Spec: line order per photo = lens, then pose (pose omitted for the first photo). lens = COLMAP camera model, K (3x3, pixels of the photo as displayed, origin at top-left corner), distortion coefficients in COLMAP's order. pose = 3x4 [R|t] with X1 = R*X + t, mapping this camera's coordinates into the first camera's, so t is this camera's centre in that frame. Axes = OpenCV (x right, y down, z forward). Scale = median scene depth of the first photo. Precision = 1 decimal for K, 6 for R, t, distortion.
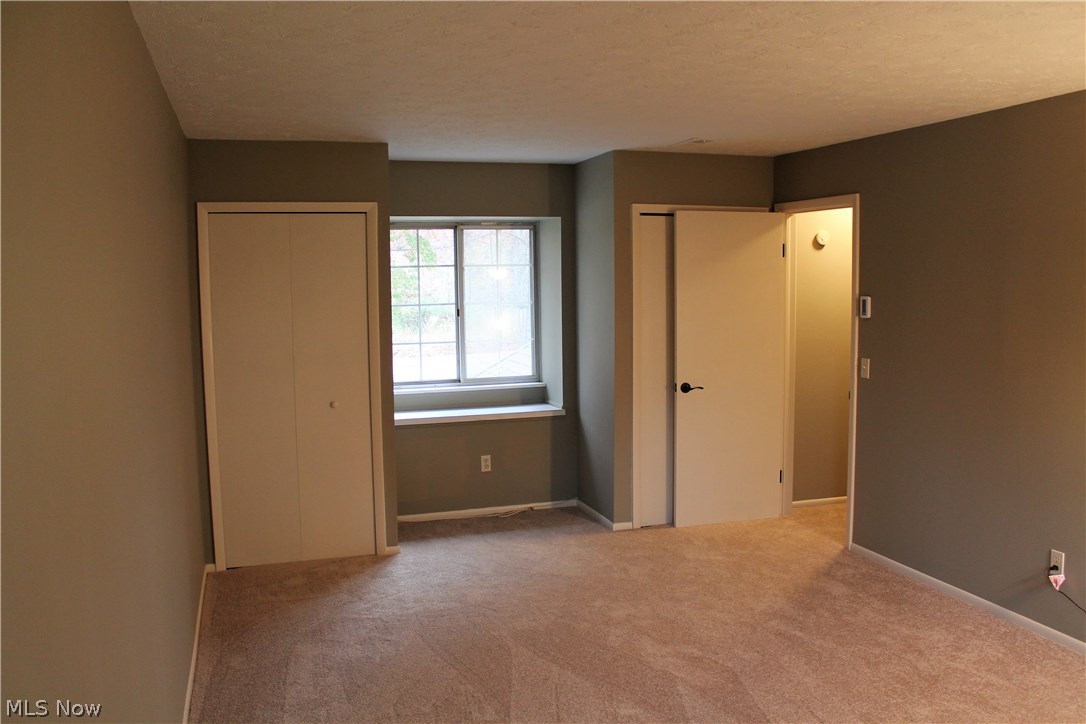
lens RADIAL K [[922.0, 0, 567.9], [0, 922.0, 358.6], [0, 0, 1]] dist [-0.111348, 0.070750]
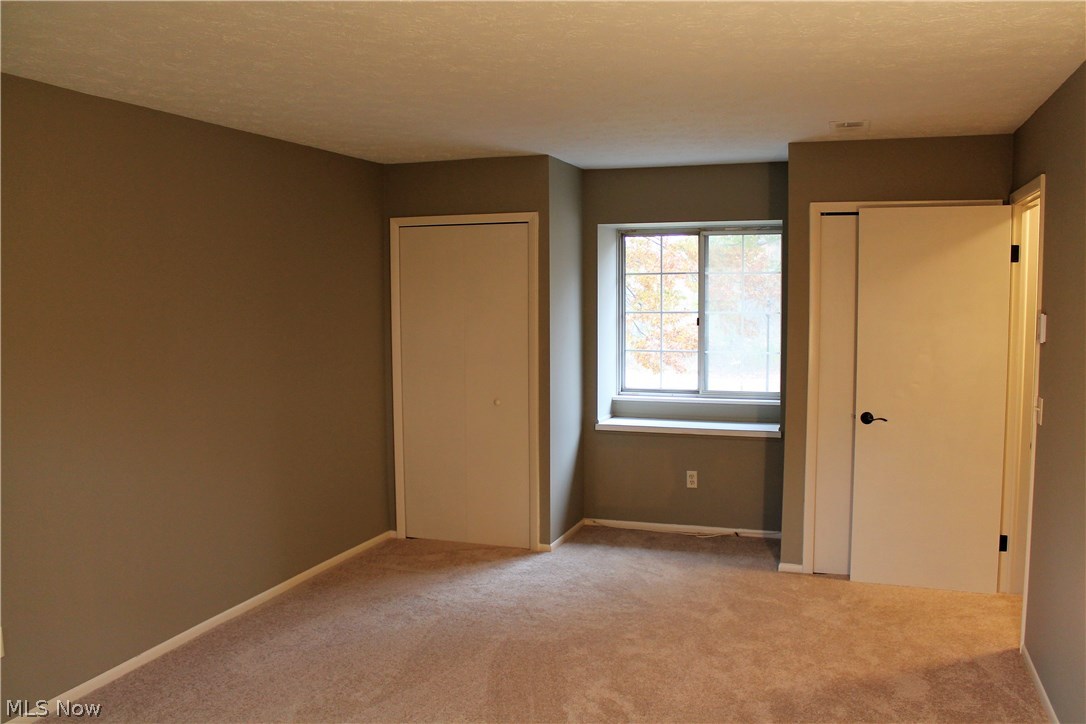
lens RADIAL K [[922.0, 0, 541.6], [0, 922.0, 361.2], [0, 0, 1]] dist [-0.111348, 0.070750]
pose [[0.790802, 0.055411, -0.609559, 0.396975], [-0.058098, 0.998193, 0.015367, -0.015816], [0.609309, 0.023262, 0.792592, 0.157309]]
